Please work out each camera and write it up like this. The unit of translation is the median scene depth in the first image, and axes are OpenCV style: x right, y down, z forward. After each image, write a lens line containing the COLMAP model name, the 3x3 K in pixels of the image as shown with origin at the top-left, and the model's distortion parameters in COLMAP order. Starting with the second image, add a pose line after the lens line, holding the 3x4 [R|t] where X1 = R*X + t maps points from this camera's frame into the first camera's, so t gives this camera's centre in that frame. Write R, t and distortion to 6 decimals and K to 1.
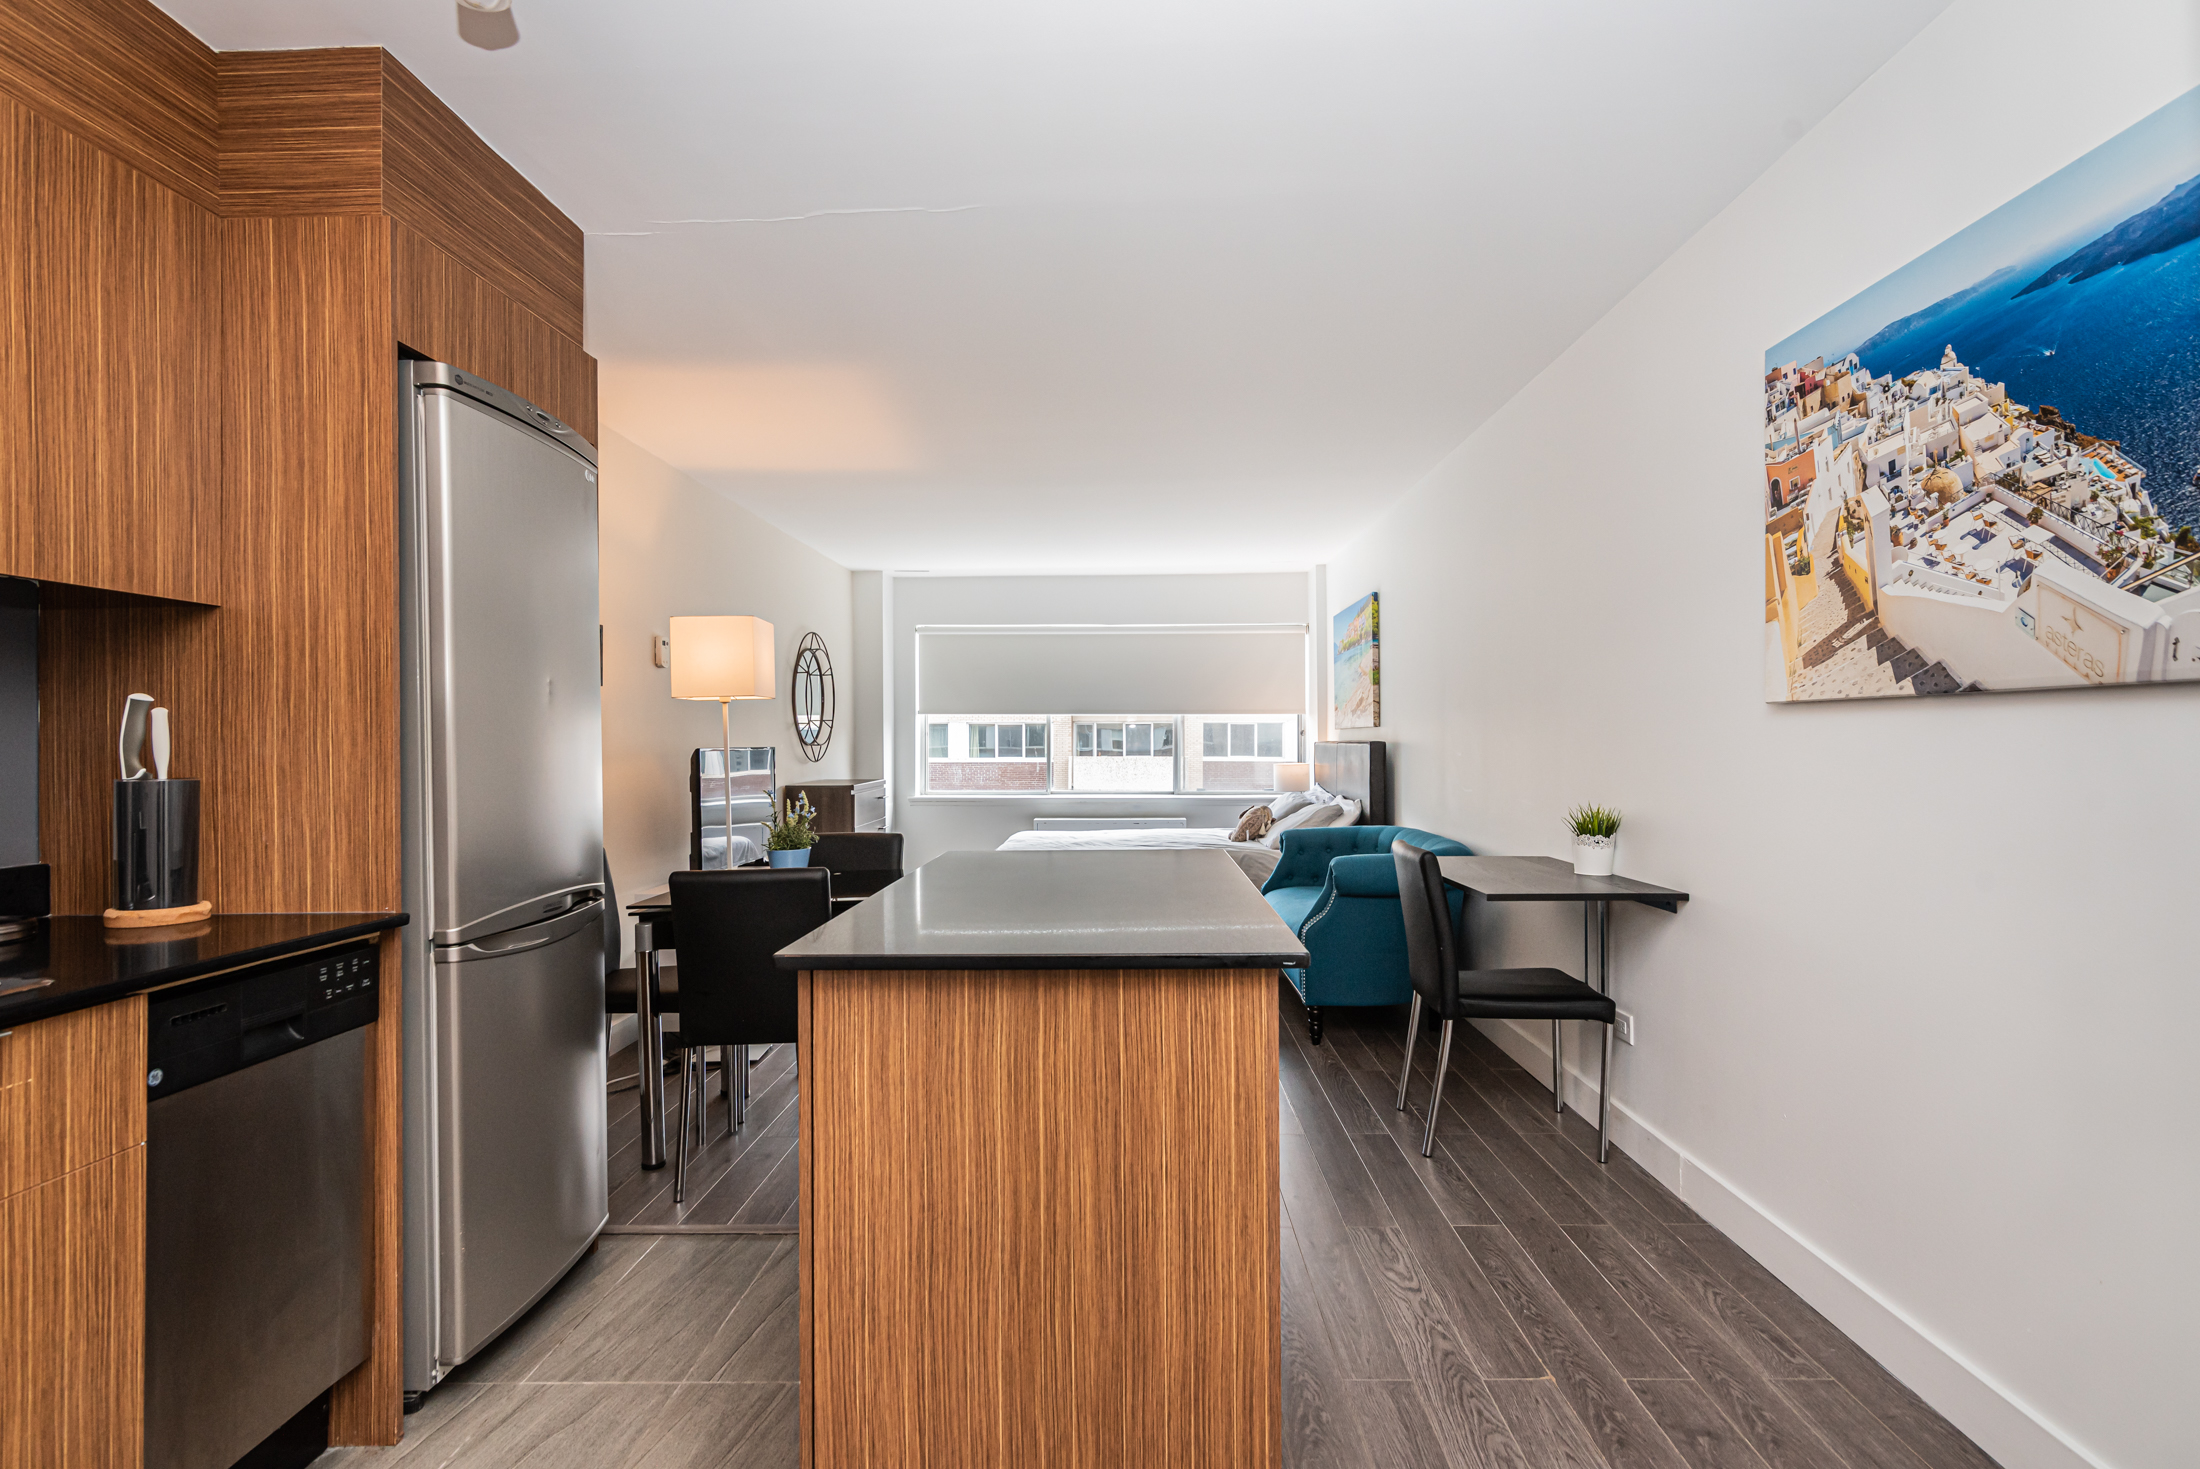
lens RADIAL K [[1058.4, 0, 1100.0], [0, 1058.4, 734.5], [0, 0, 1]] dist [0.008163, -0.001916]
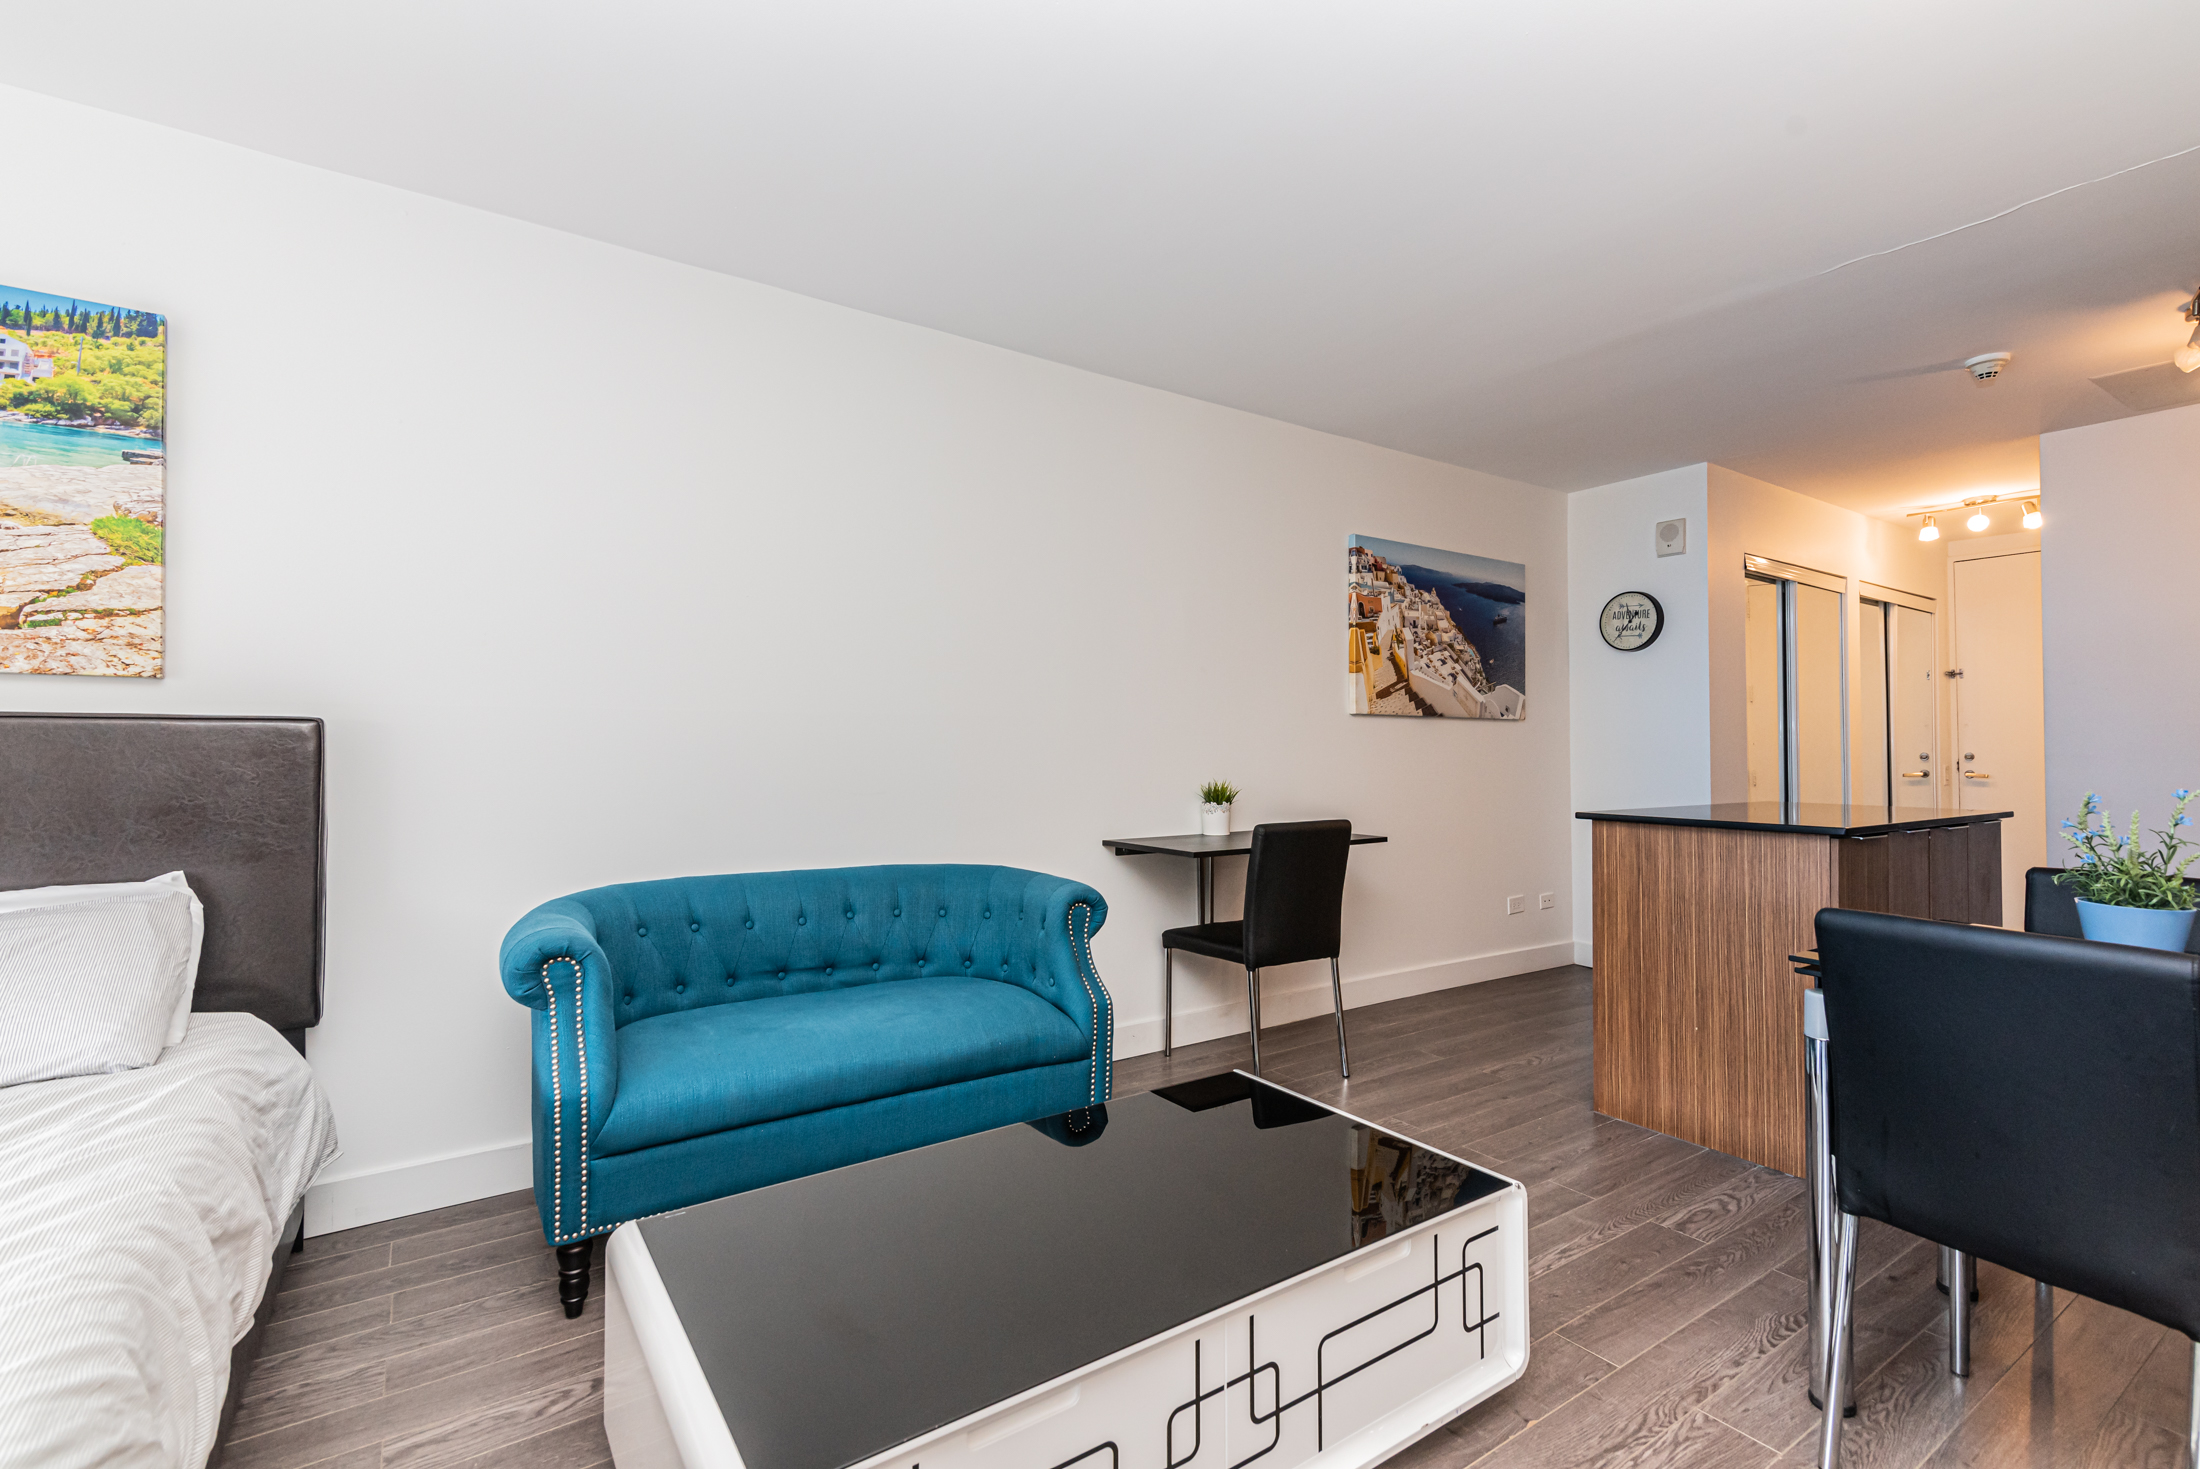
lens RADIAL K [[990.0, 0, 1100.0], [0, 990.0, 734.5], [0, 0, 1]] dist [0.013147, 0.000003]
pose [[-0.585912, 0.018348, 0.810167, -0.718686], [-0.002481, 0.999698, -0.024434, 0.068449], [-0.810371, -0.016326, -0.585690, 3.073783]]
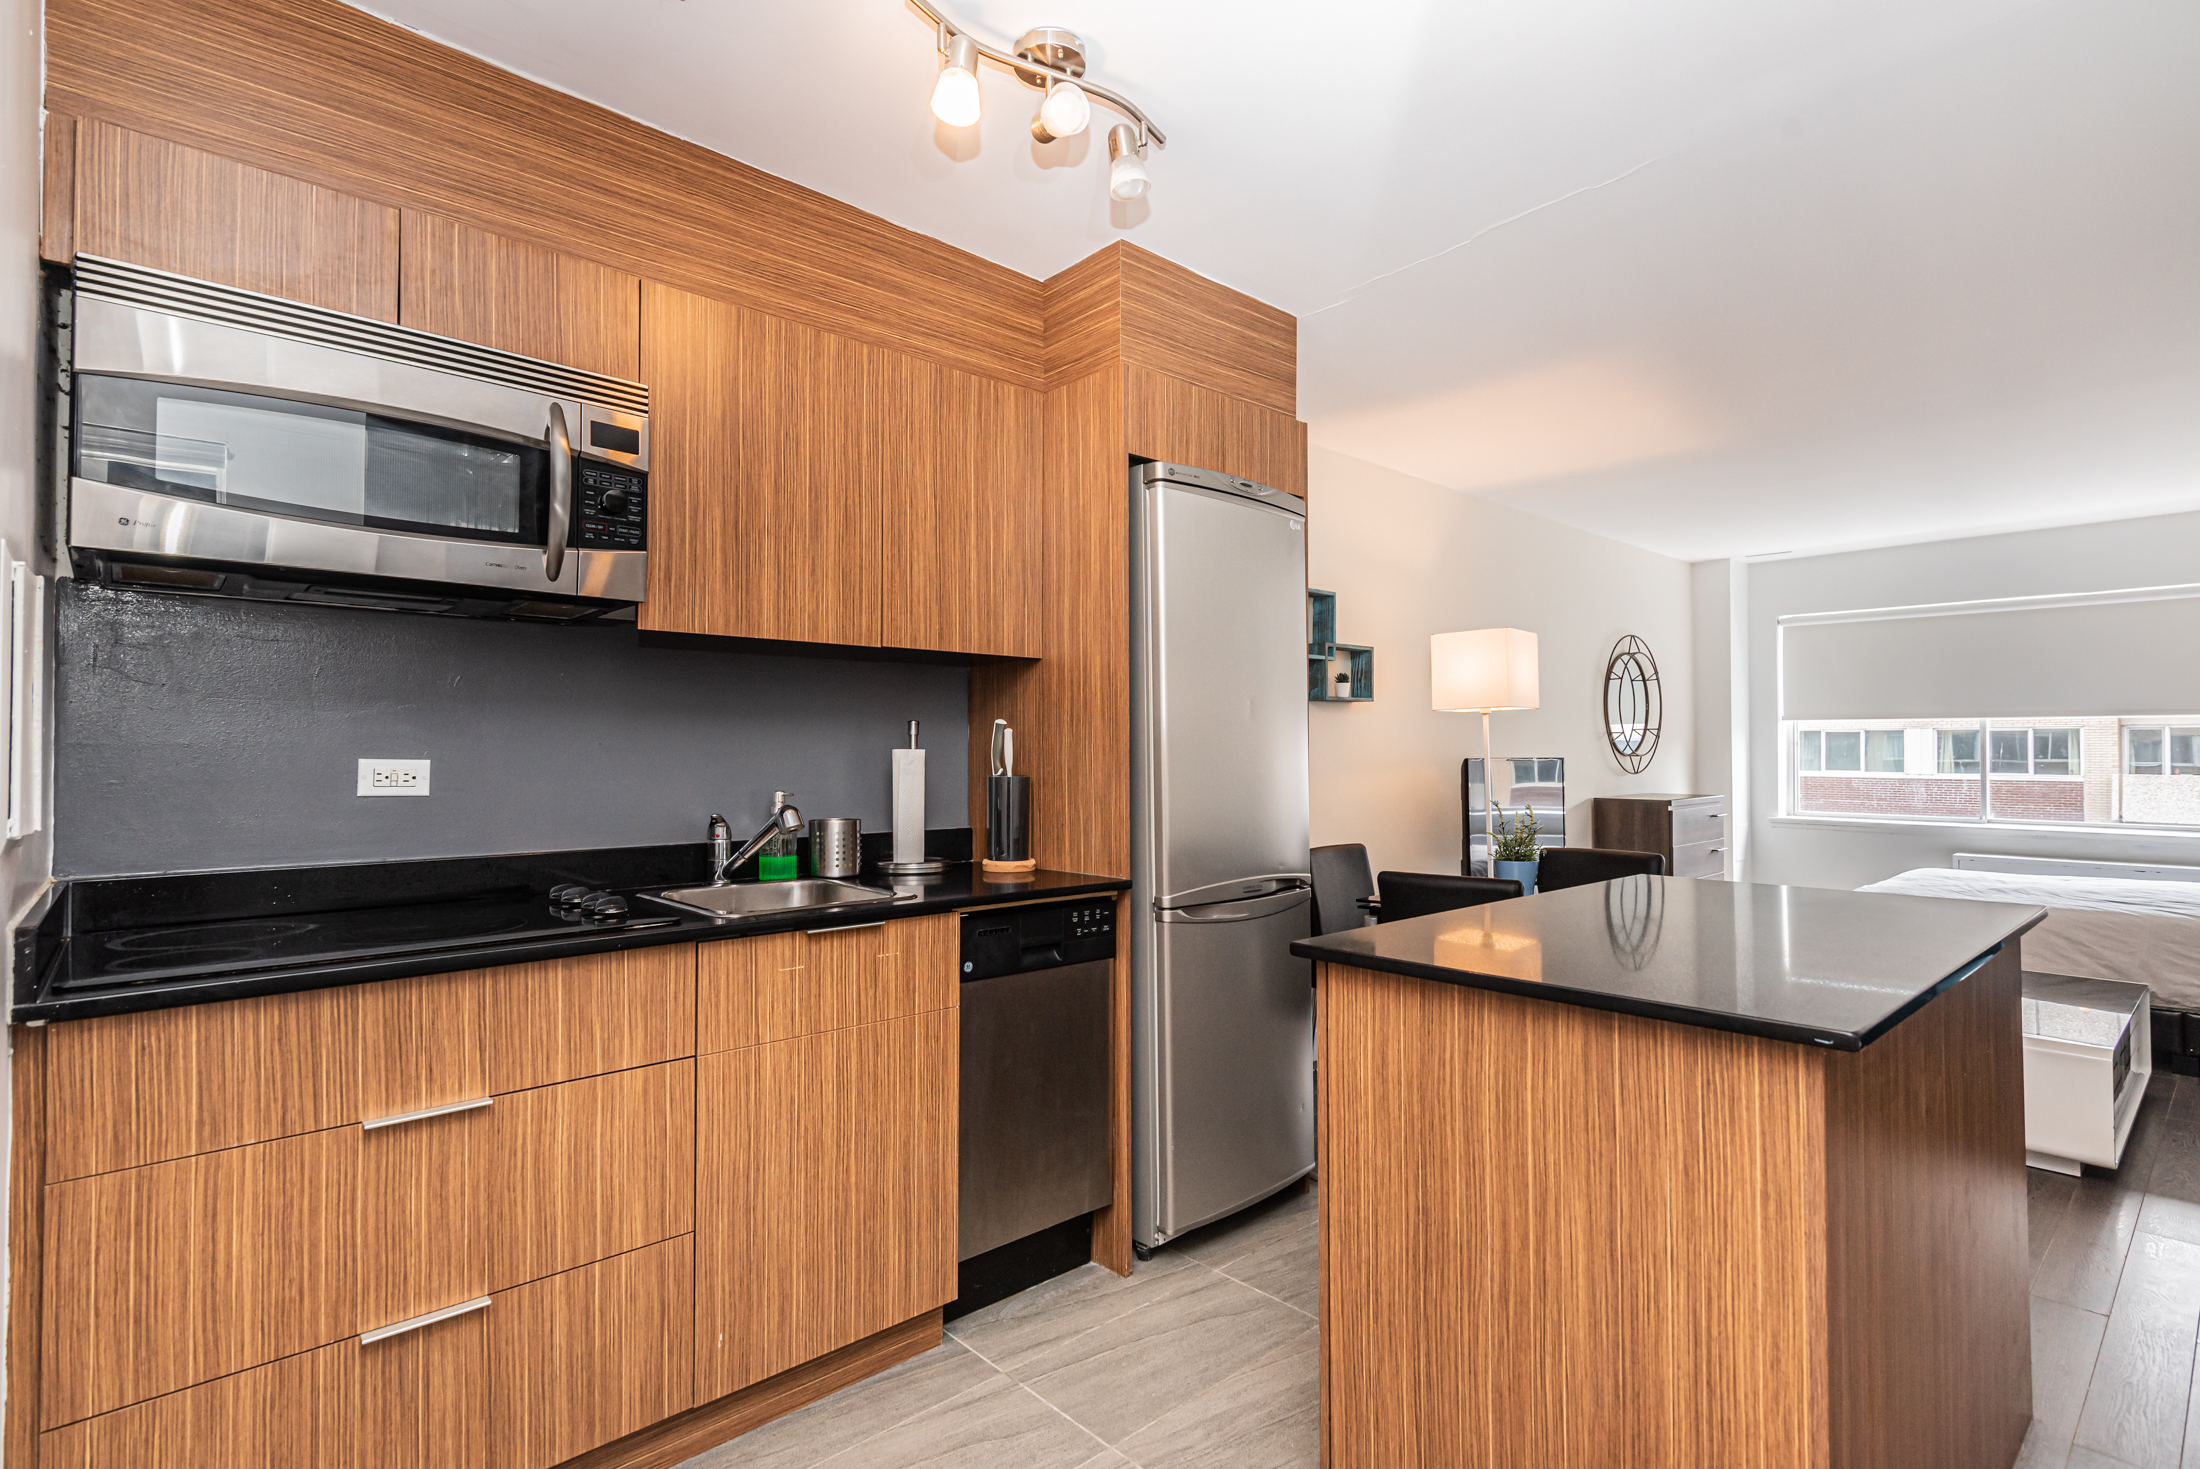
lens RADIAL K [[1058.4, 0, 1100.0], [0, 1058.4, 734.5], [0, 0, 1]] dist [0.008163, -0.001916]
pose [[0.691594, -0.006308, -0.722259, 0.284462], [0.000233, 0.999964, -0.008510, -0.003577], [0.722287, 0.005717, 0.691570, 0.050997]]
